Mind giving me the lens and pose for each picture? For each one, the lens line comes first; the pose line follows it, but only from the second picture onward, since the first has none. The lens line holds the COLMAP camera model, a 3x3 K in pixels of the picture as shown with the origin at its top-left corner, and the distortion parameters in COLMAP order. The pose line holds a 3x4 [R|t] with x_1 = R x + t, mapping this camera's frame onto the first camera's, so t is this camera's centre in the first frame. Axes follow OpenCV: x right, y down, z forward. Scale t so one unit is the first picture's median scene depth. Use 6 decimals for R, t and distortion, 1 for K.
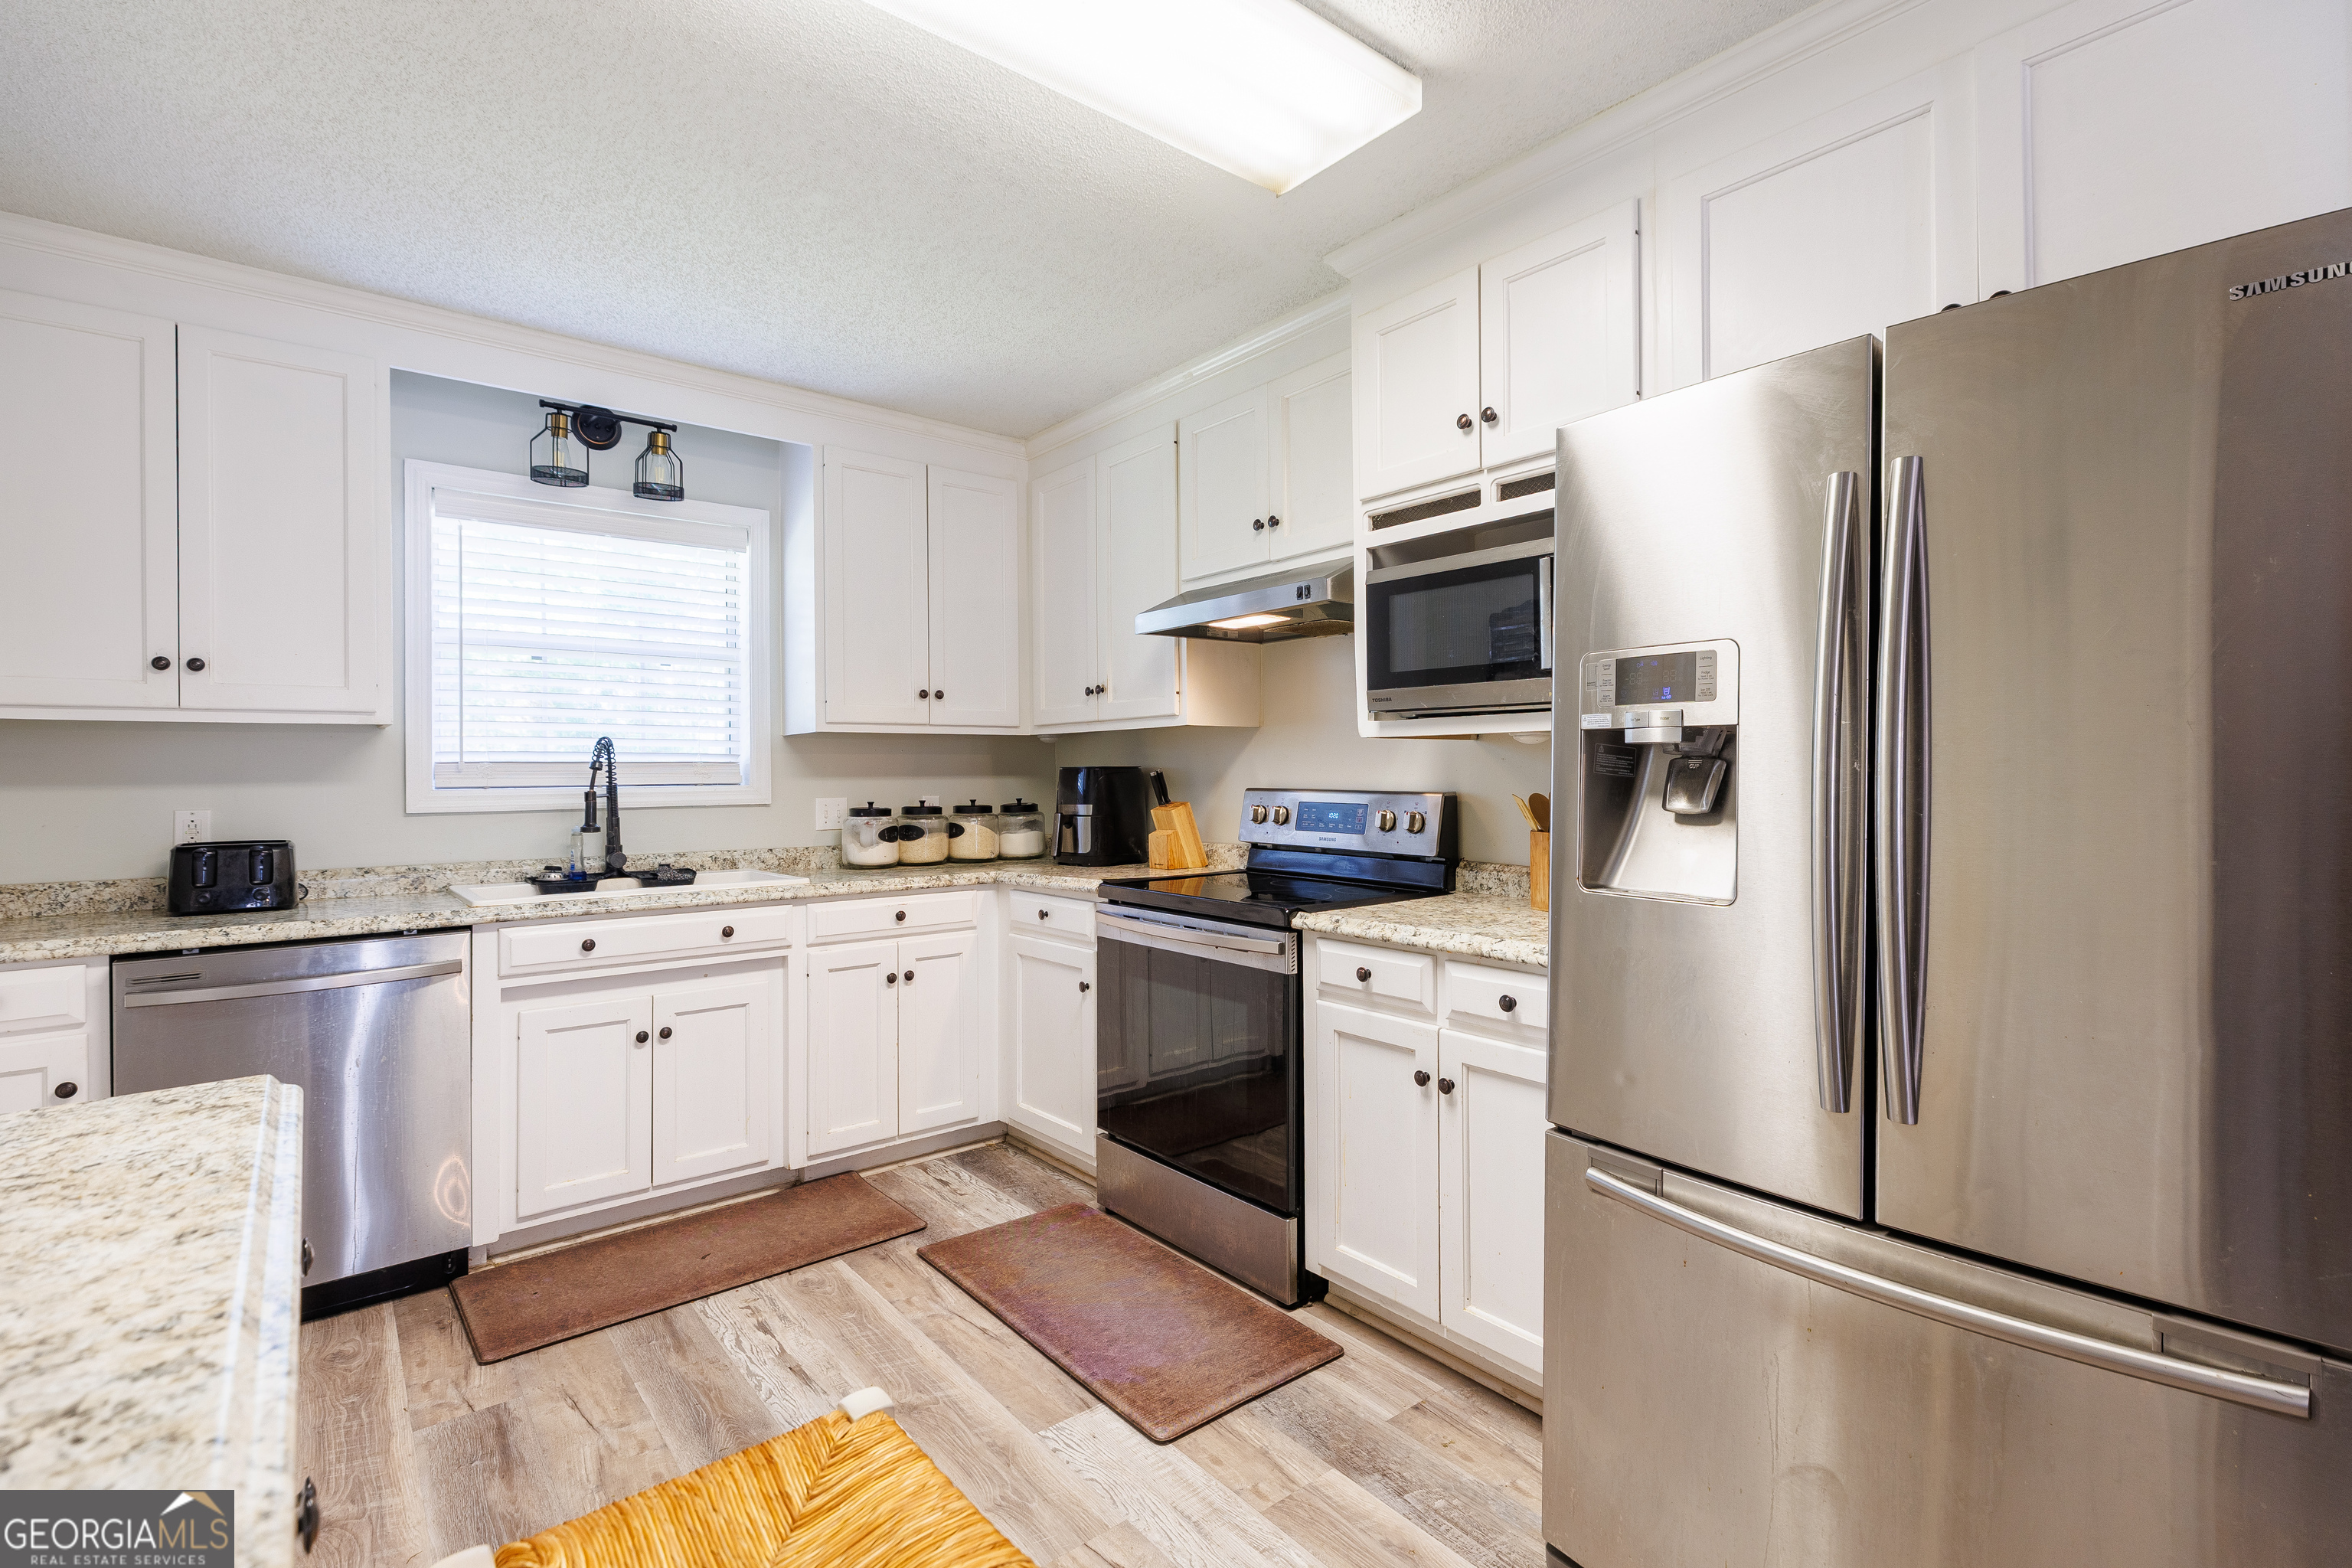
lens RADIAL K [[1107.7, 0, 1172.9], [0, 1107.7, 770.1], [0, 0, 1]] dist [0.003095, 0.000100]
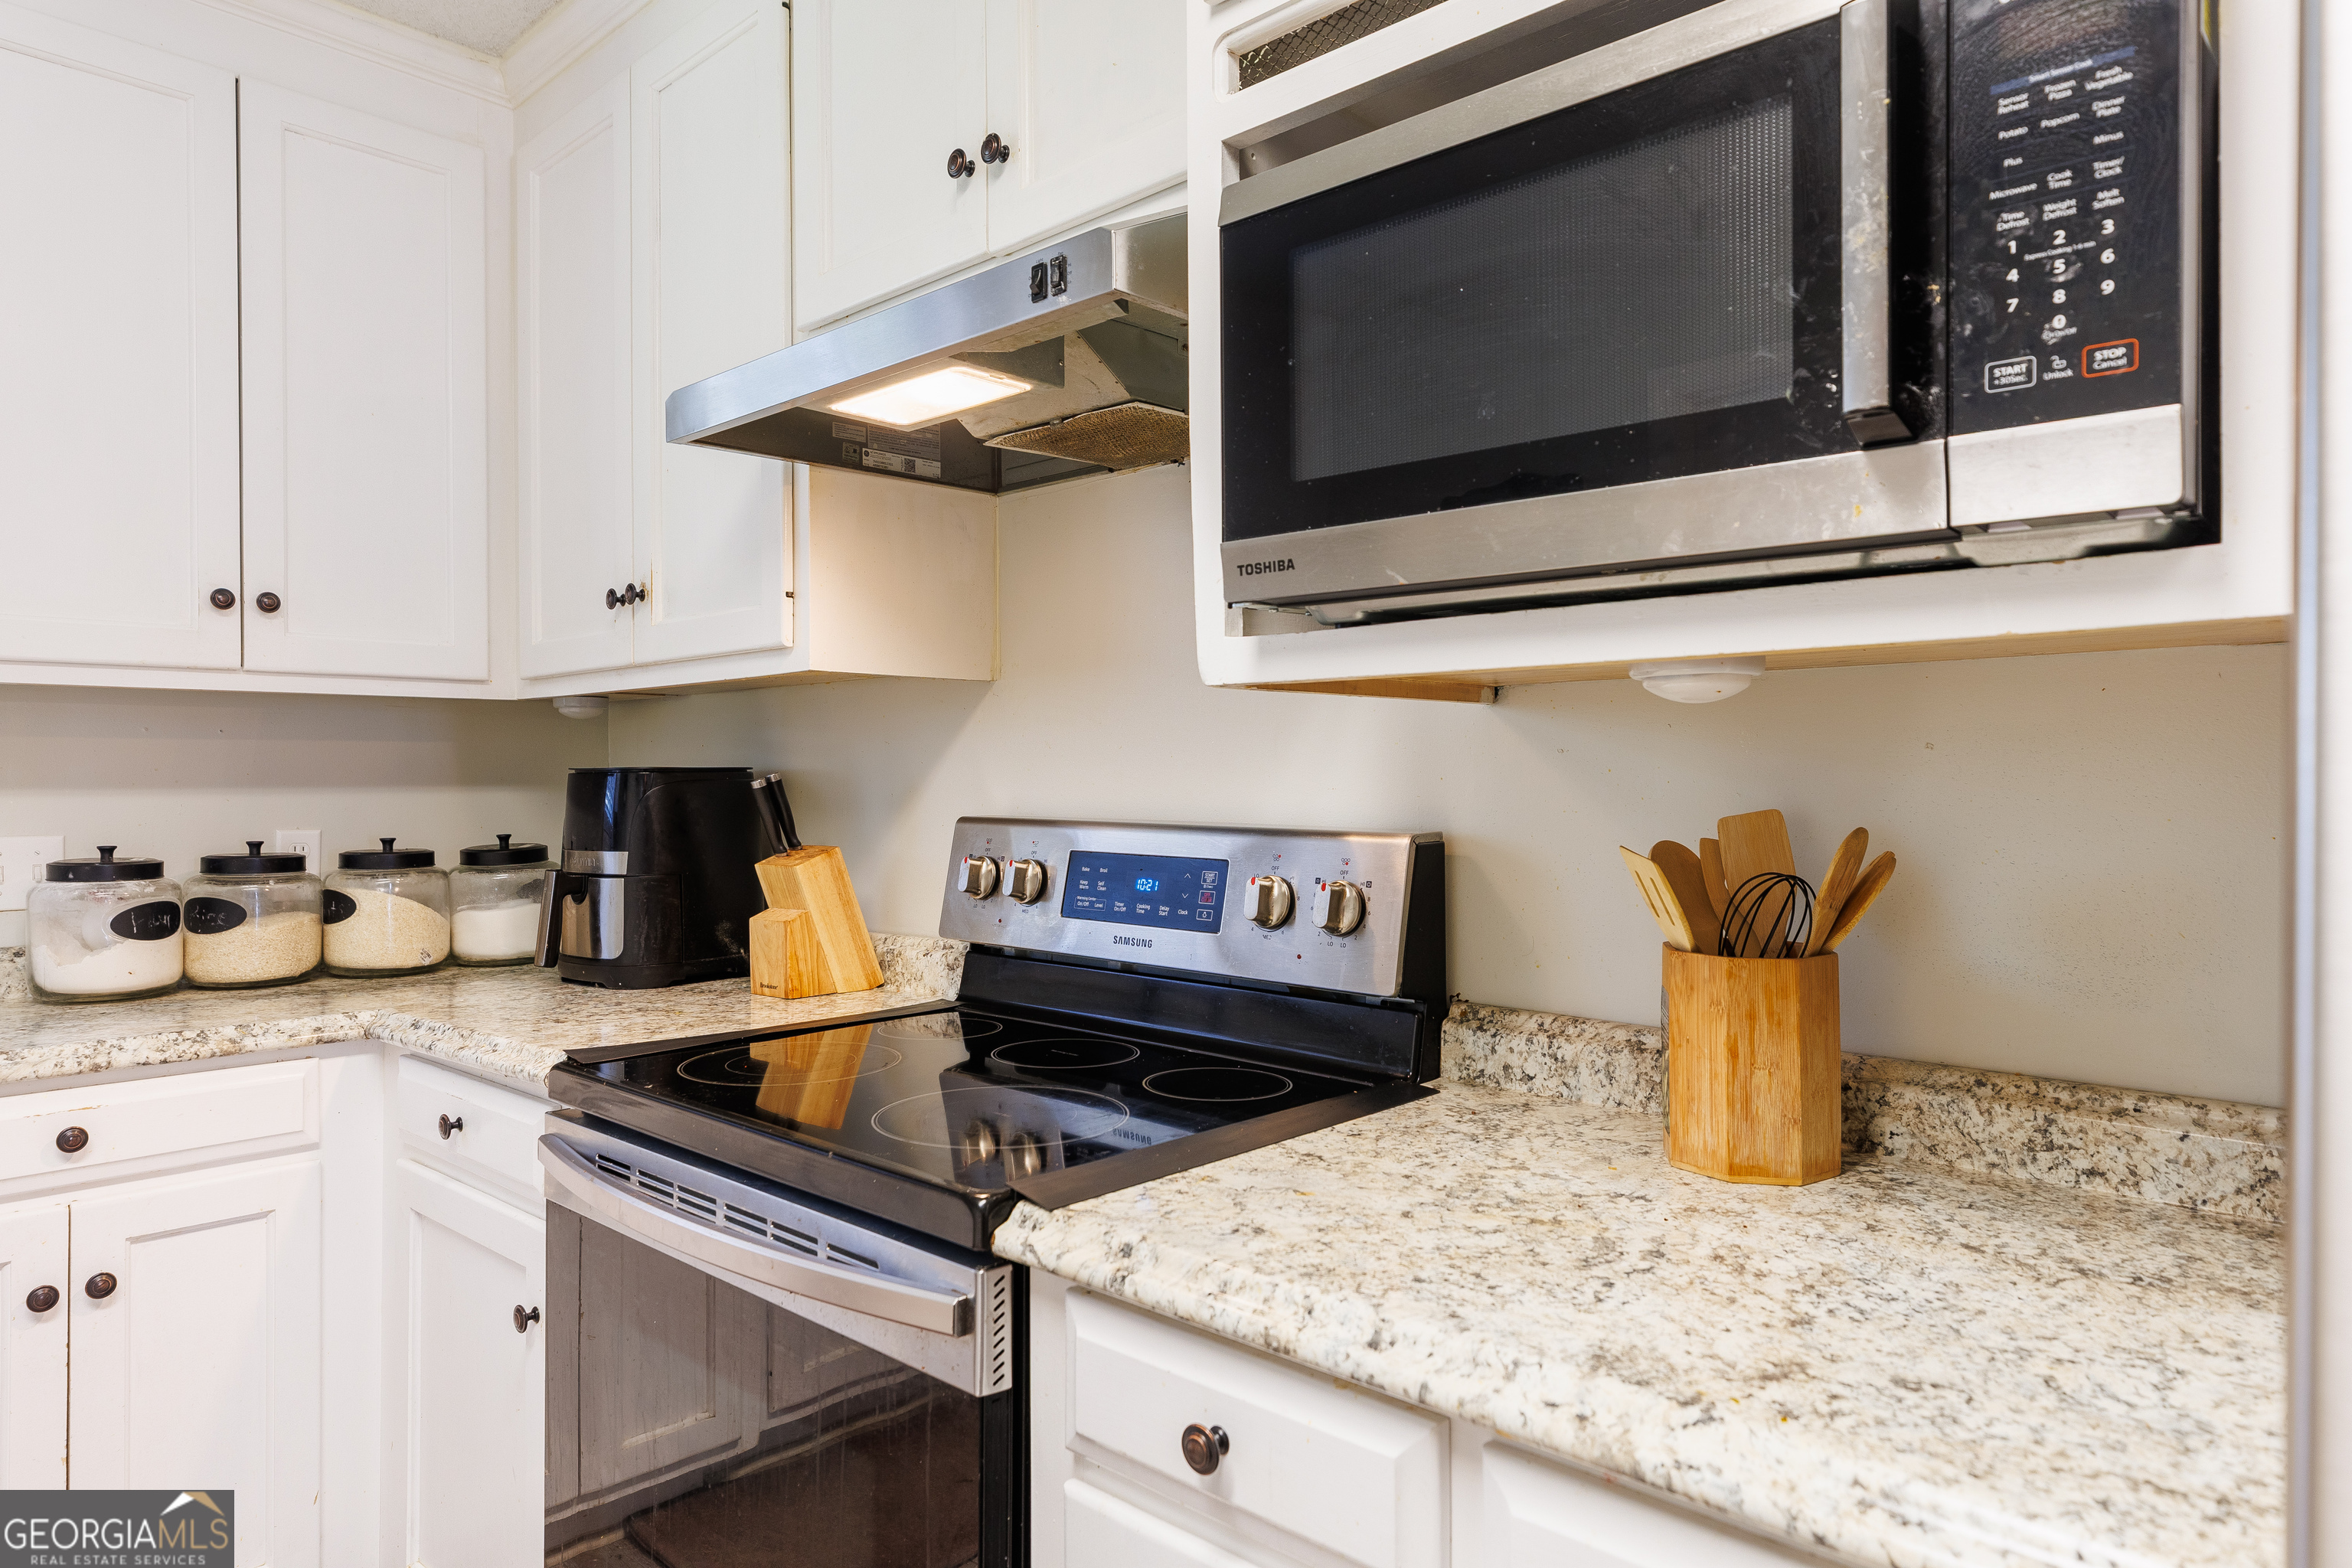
lens RADIAL K [[1433.2, 0, 1197.4], [0, 1433.2, 775.8], [0, 0, 1]] dist [0.002827, 0.005164]
pose [[0.989170, 0.003667, 0.146728, 0.084308], [-0.003579, 0.999993, -0.000865, -0.000102], [-0.146730, 0.000331, 0.989176, 0.460701]]
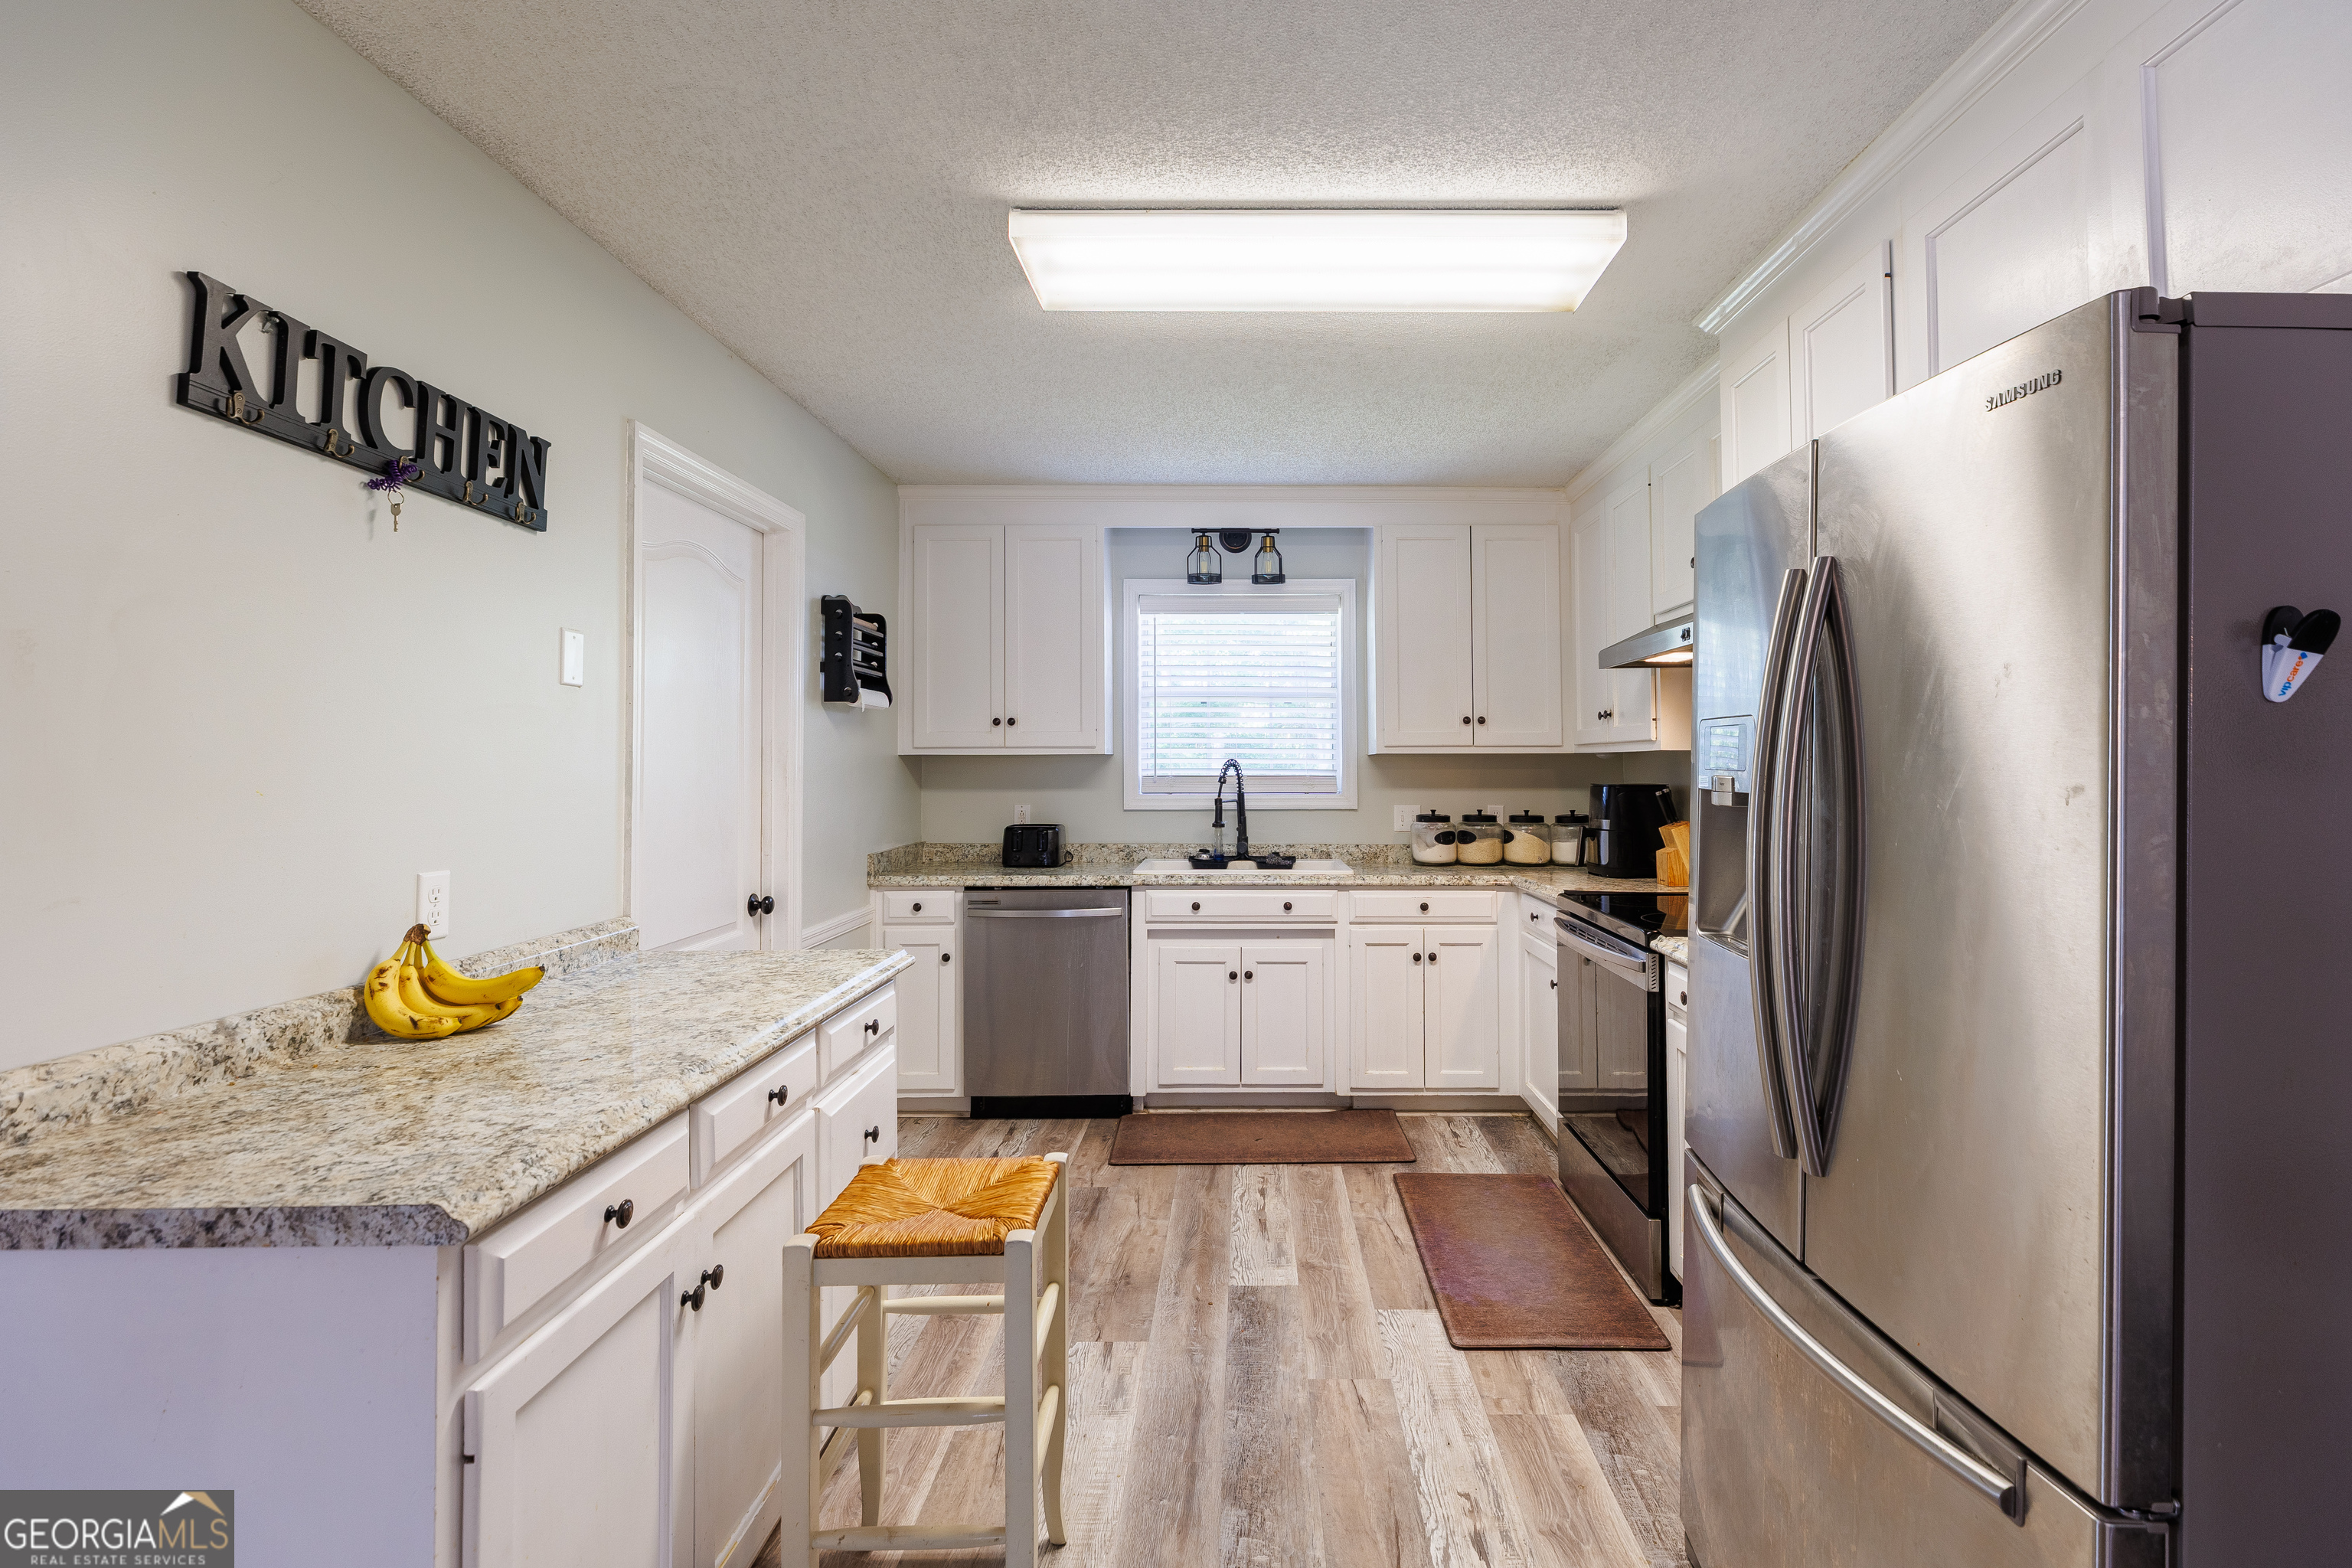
lens RADIAL K [[1107.7, 0, 1195.9], [0, 1107.7, 732.3], [0, 0, 1]] dist [0.003095, 0.000100]
pose [[0.754608, -0.011558, -0.656074, 0.393870], [-0.001613, 0.999809, -0.019469, -0.038656], [0.656174, 0.015749, 0.754445, -0.093154]]
